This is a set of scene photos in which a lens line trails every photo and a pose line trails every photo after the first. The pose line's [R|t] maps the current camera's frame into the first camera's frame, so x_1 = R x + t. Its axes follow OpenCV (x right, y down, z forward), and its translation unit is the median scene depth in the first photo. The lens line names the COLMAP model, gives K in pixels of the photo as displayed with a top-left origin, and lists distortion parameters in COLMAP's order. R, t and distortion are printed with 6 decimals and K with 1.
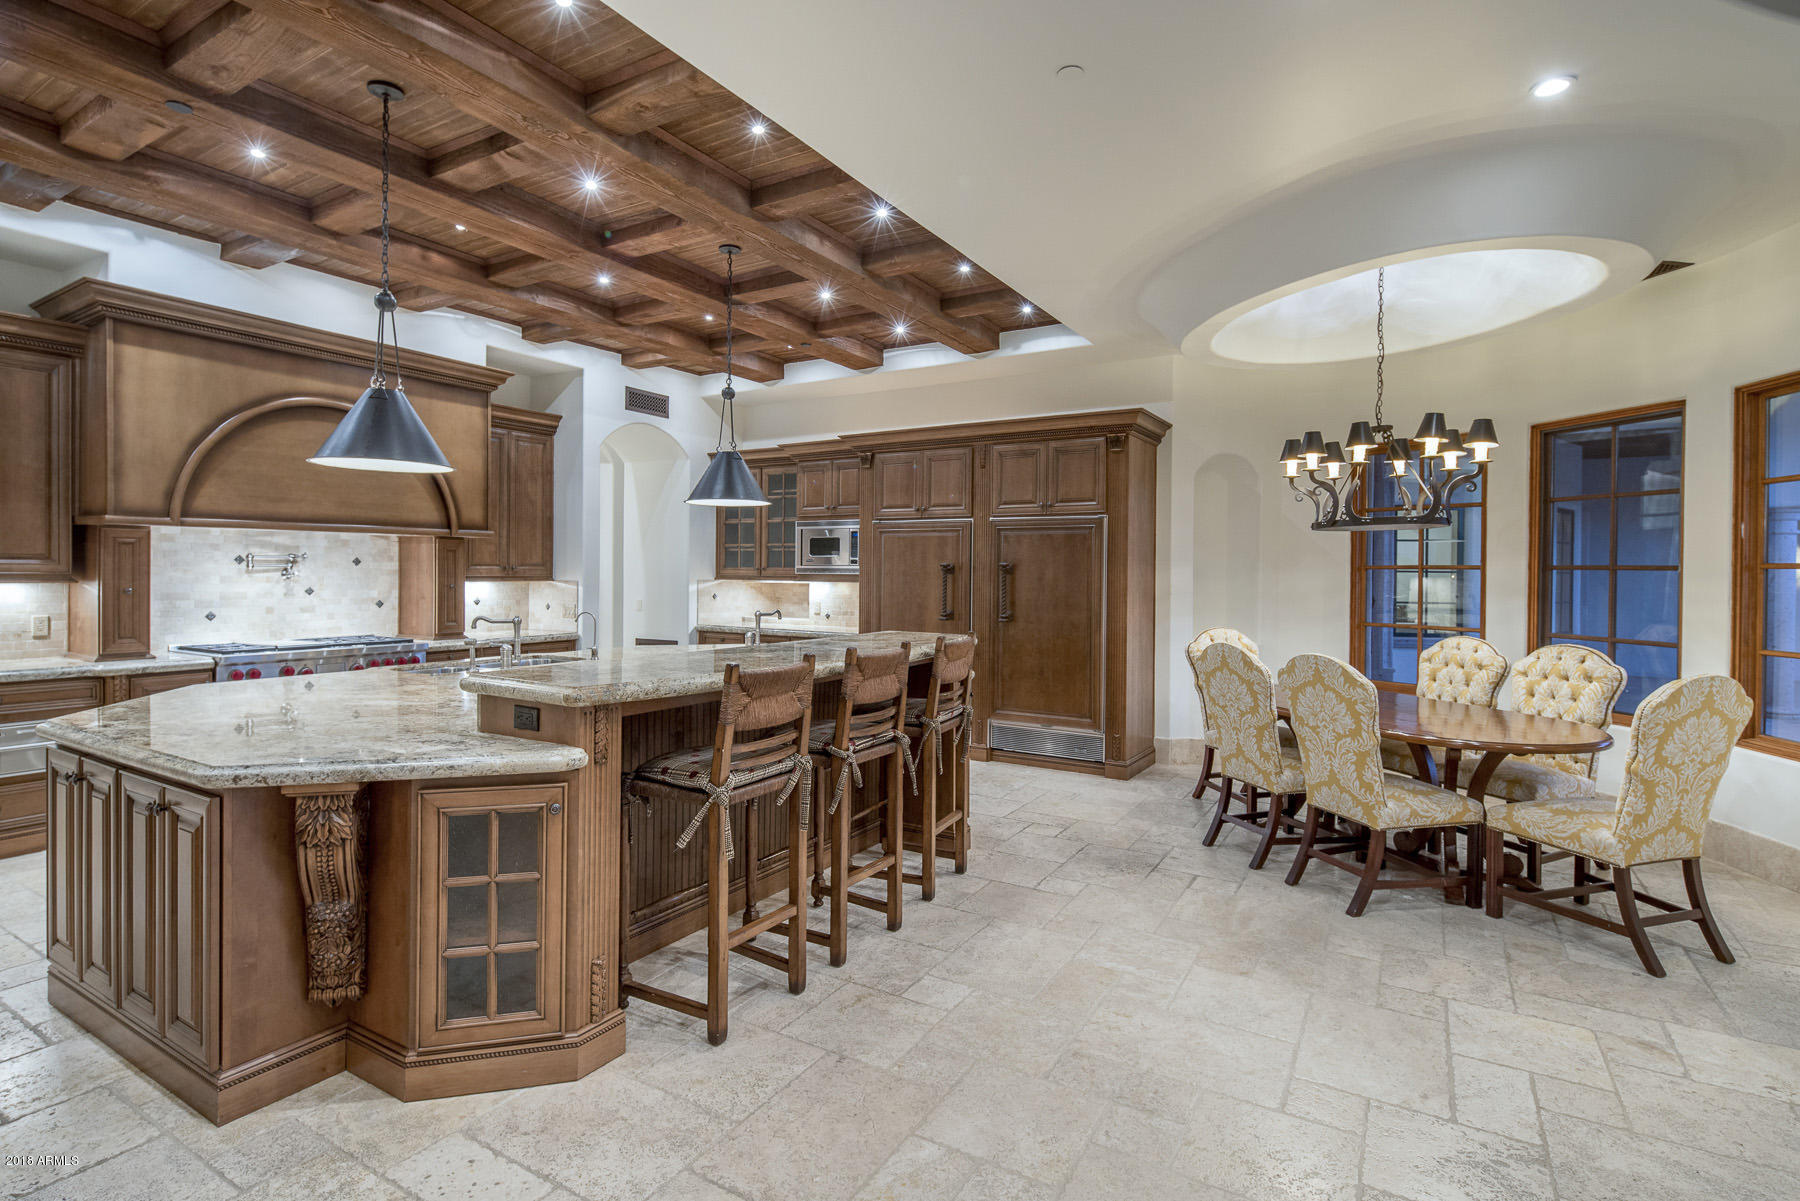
lens RADIAL K [[873.4, 0, 900.4], [0, 873.4, 581.1], [0, 0, 1]] dist [-0.000293, -0.001058]
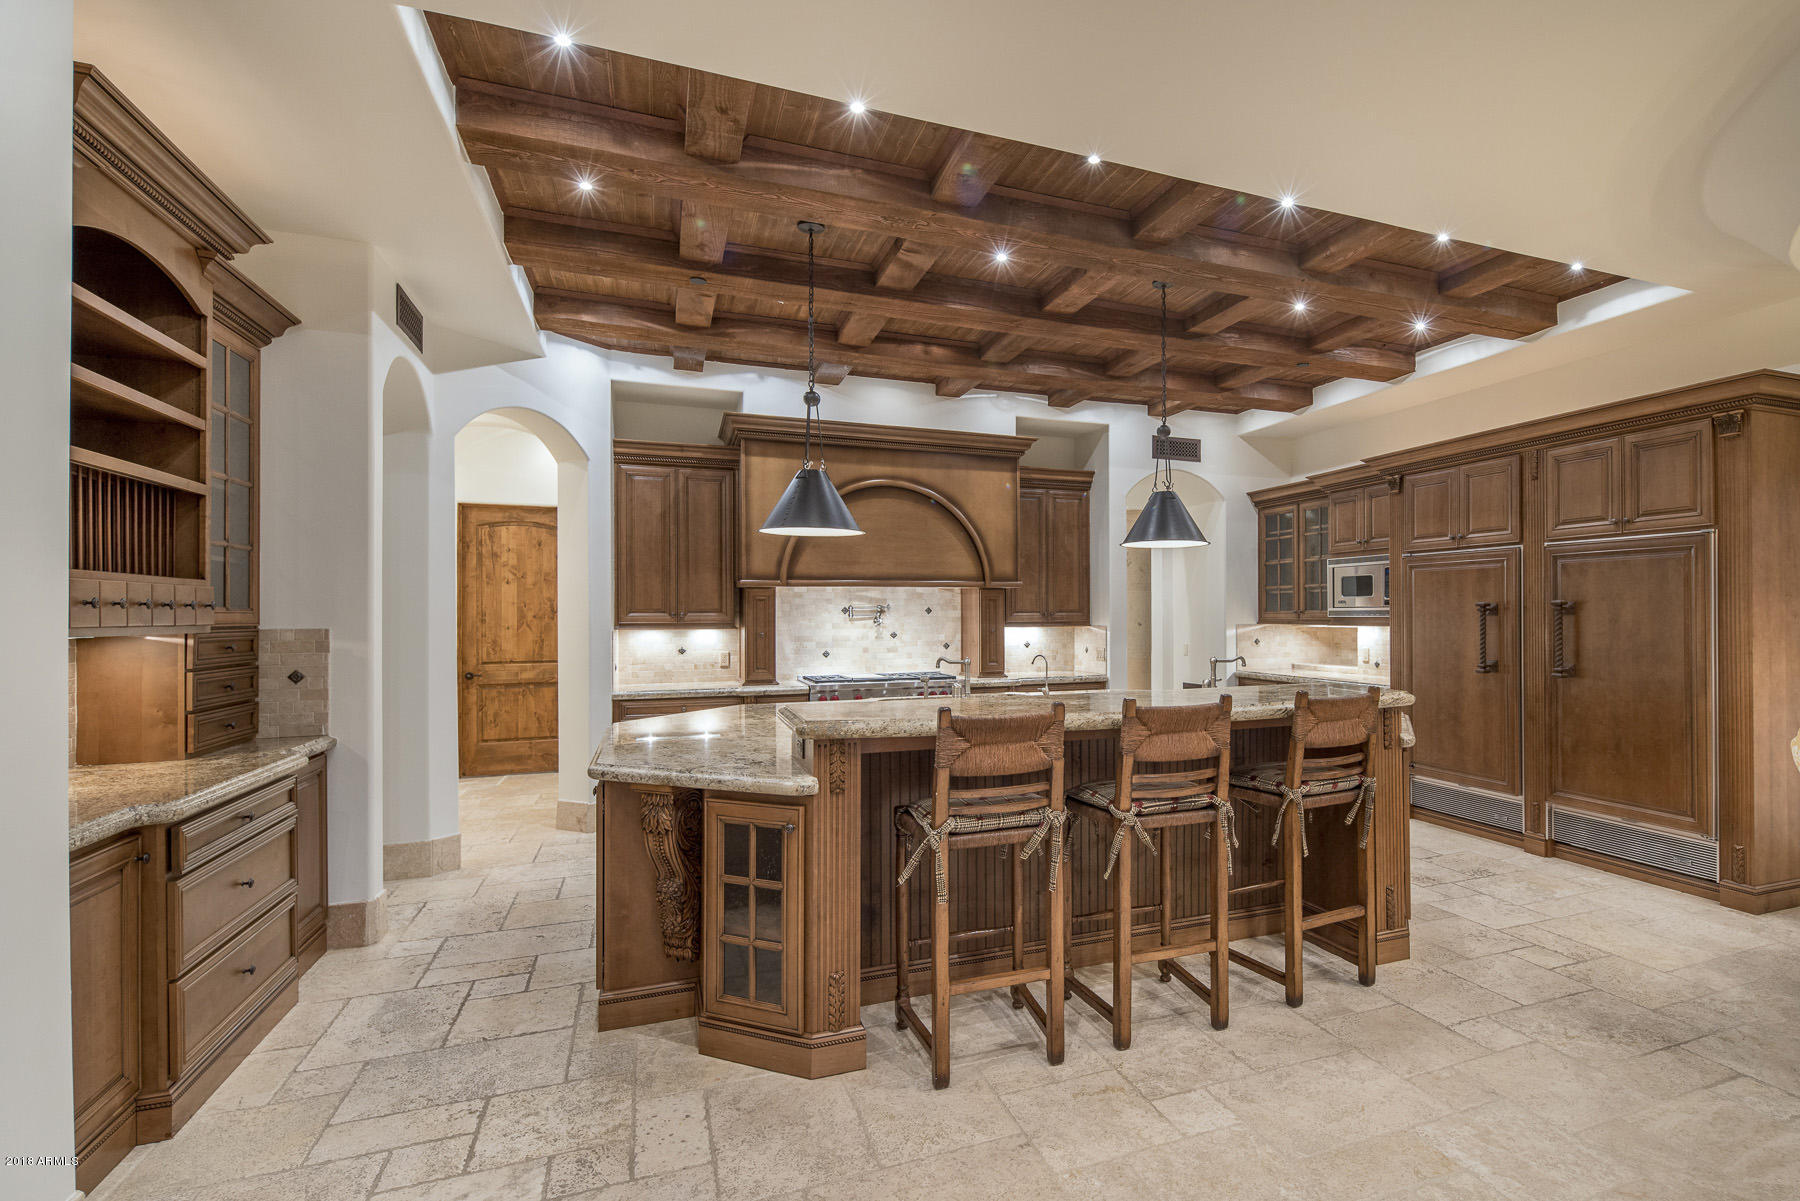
lens RADIAL K [[873.5, 0, 1022.4], [0, 873.5, 611.8], [0, 0, 1]] dist [0.002302, -0.000420]
pose [[0.806504, -0.013847, -0.591066, 0.209468], [0.004203, 0.999835, -0.017689, 0.001249], [0.591213, 0.011782, 0.806429, 0.108872]]
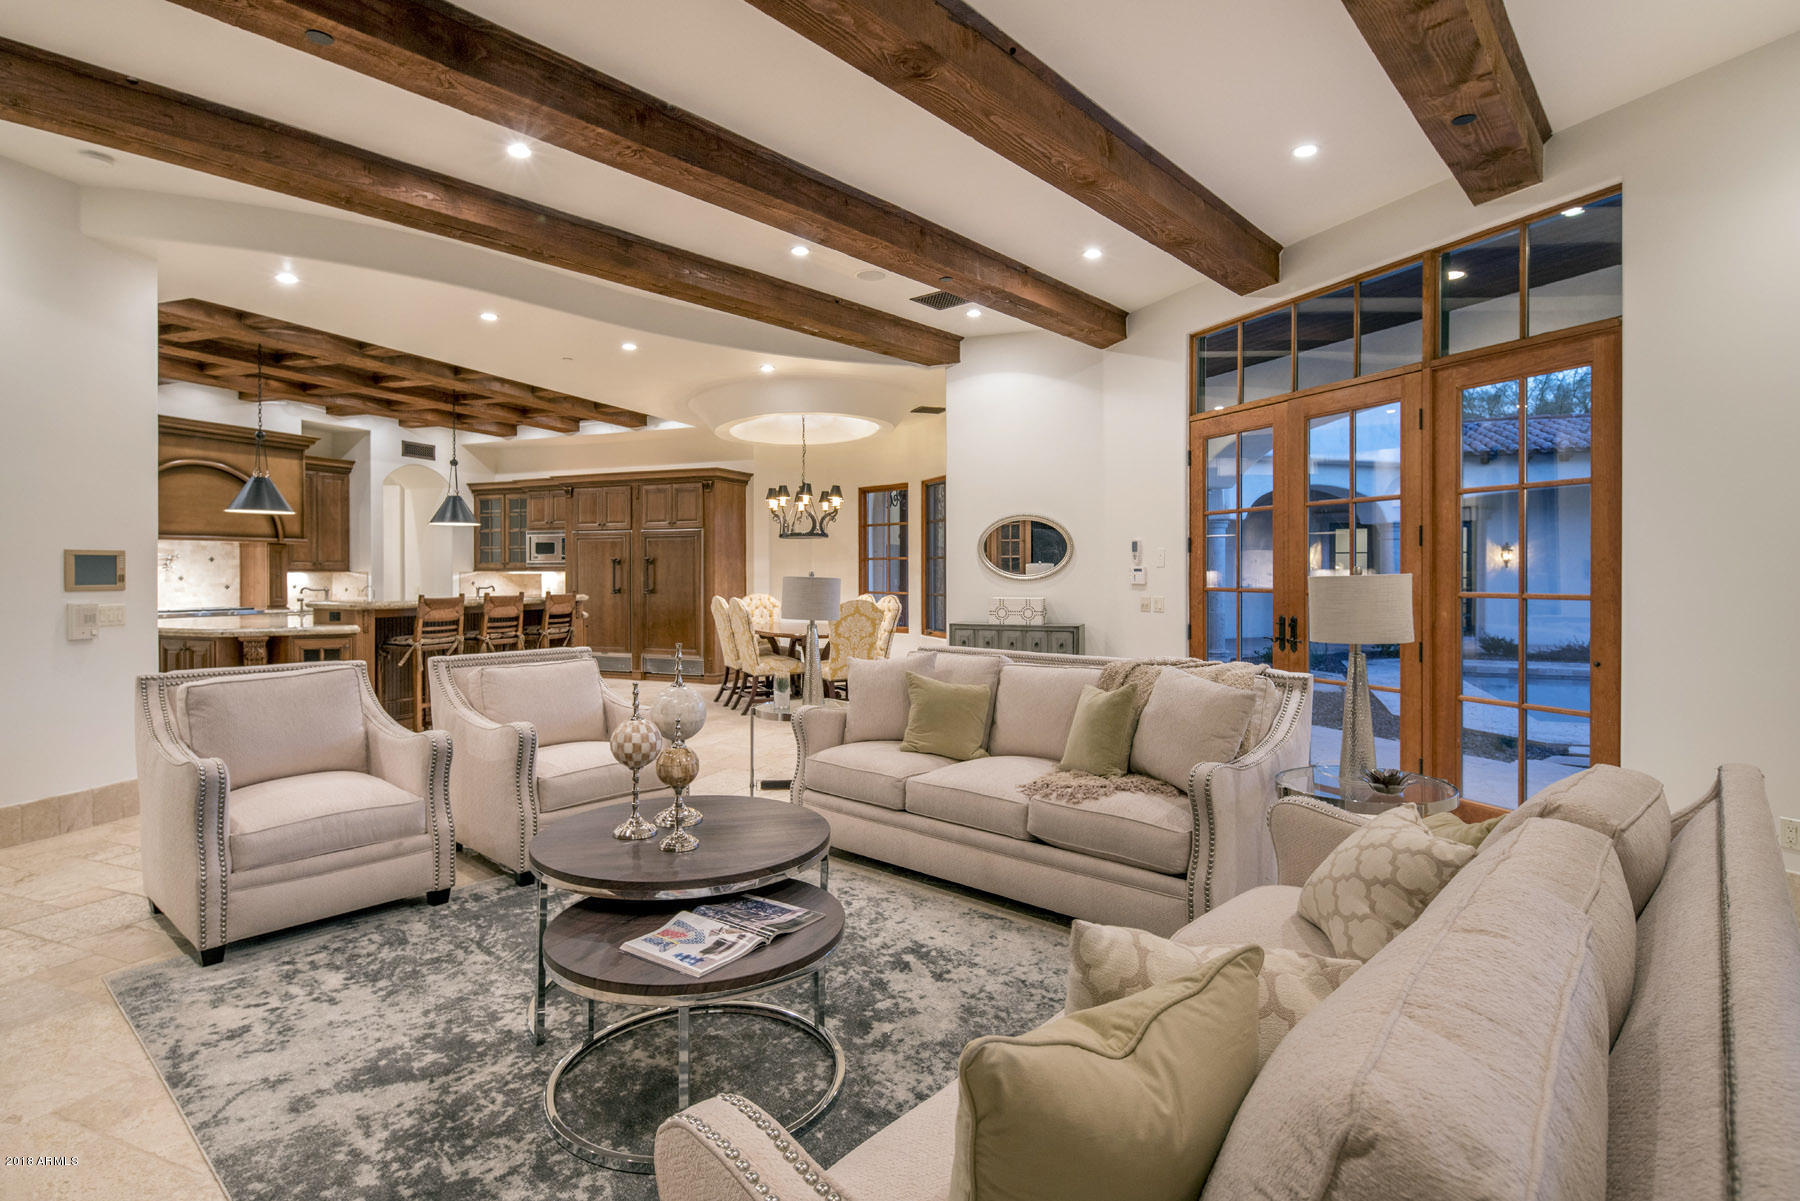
lens RADIAL K [[902.6, 0, 896.2], [0, 902.6, 579.0], [0, 0, 1]] dist [-0.001655, -0.000835]
pose [[0.987128, -0.010471, 0.159590, 0.337346], [0.010970, 0.999937, -0.002250, 0.030878], [-0.159556, 0.003972, 0.987181, -0.814687]]
